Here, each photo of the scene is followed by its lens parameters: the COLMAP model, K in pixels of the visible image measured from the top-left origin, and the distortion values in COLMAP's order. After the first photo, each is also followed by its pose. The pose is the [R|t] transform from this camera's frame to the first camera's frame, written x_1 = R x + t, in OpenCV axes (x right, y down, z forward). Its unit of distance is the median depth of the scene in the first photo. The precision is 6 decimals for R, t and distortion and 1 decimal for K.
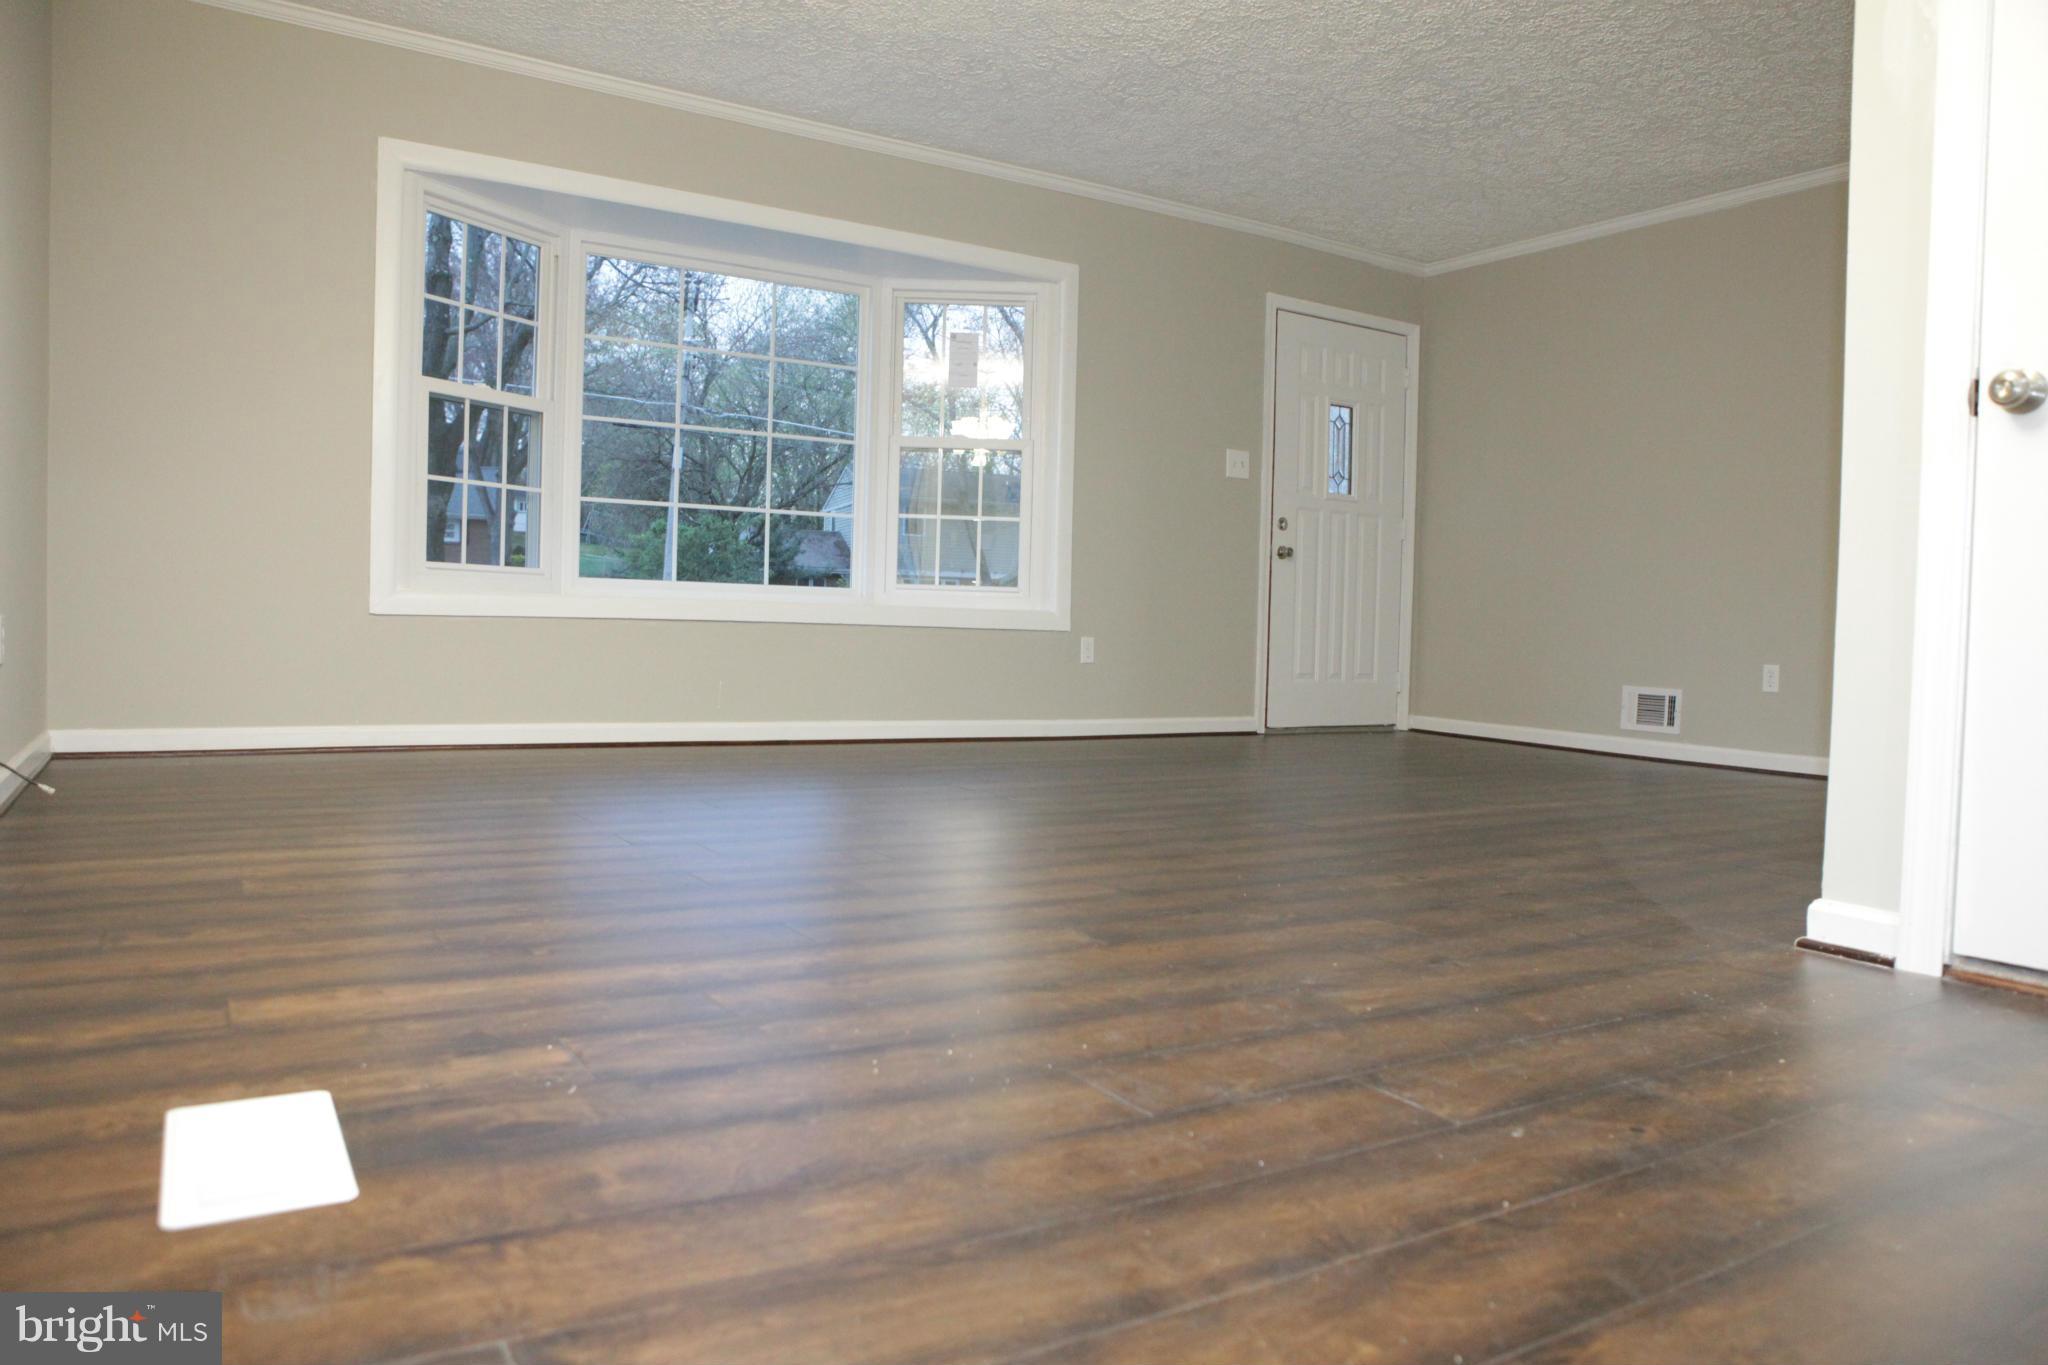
lens RADIAL K [[1392.0, 0, 1020.8], [0, 1392.0, 675.2], [0, 0, 1]] dist [-0.107635, 0.072844]
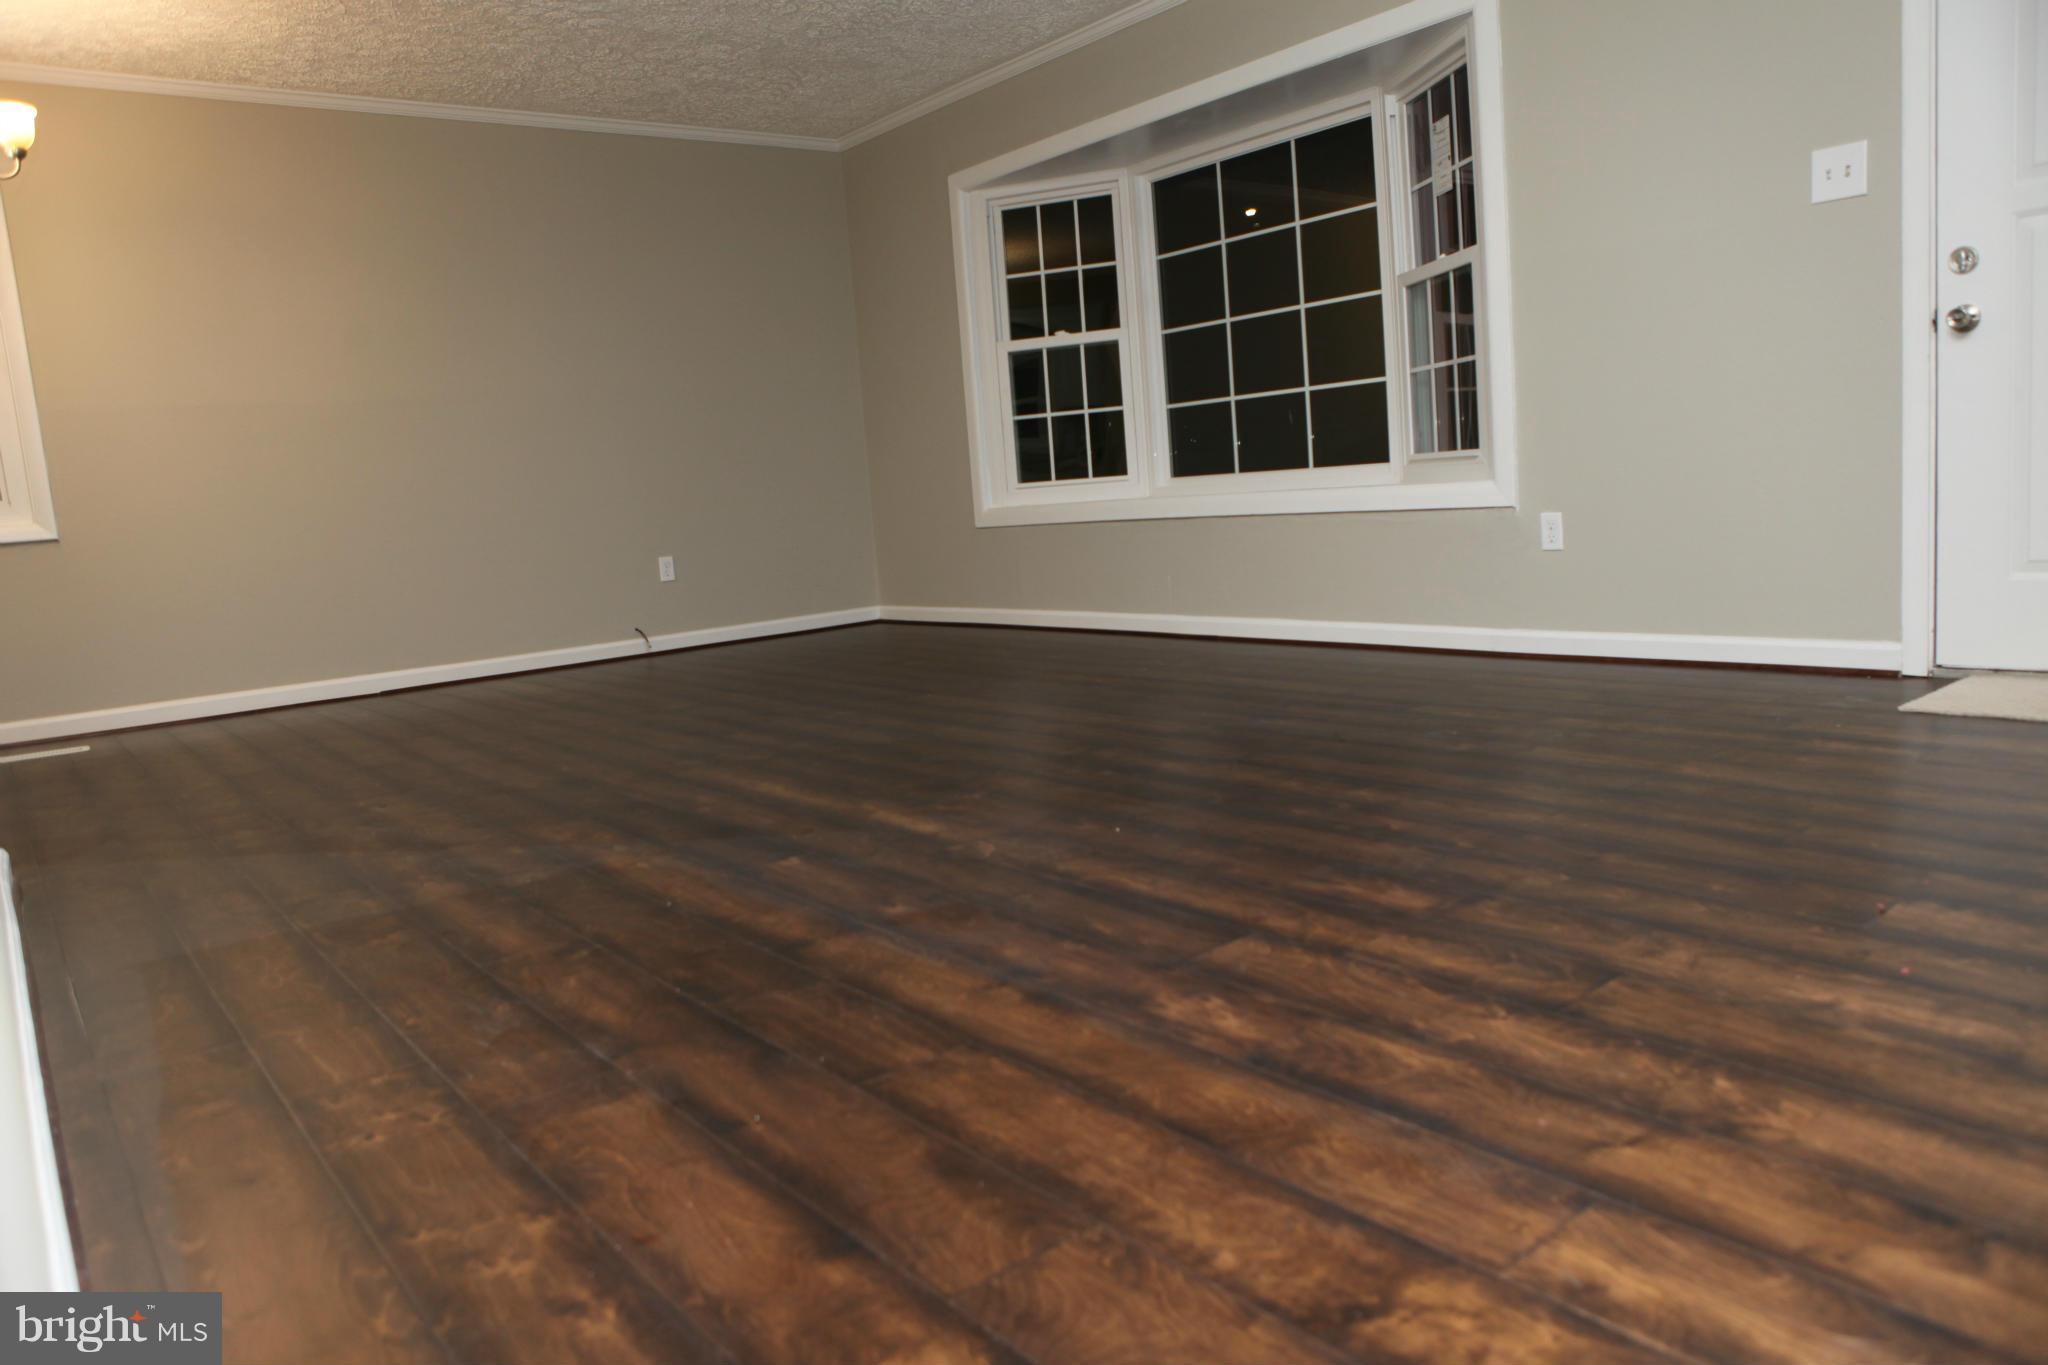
lens RADIAL K [[1392.0, 0, 1020.8], [0, 1392.0, 675.2], [0, 0, 1]] dist [-0.107635, 0.072844]
pose [[0.099382, 0.087808, -0.991168, 0.799219], [0.026869, 0.995499, 0.090886, -0.017370], [0.994687, -0.035664, 0.096575, 0.762638]]
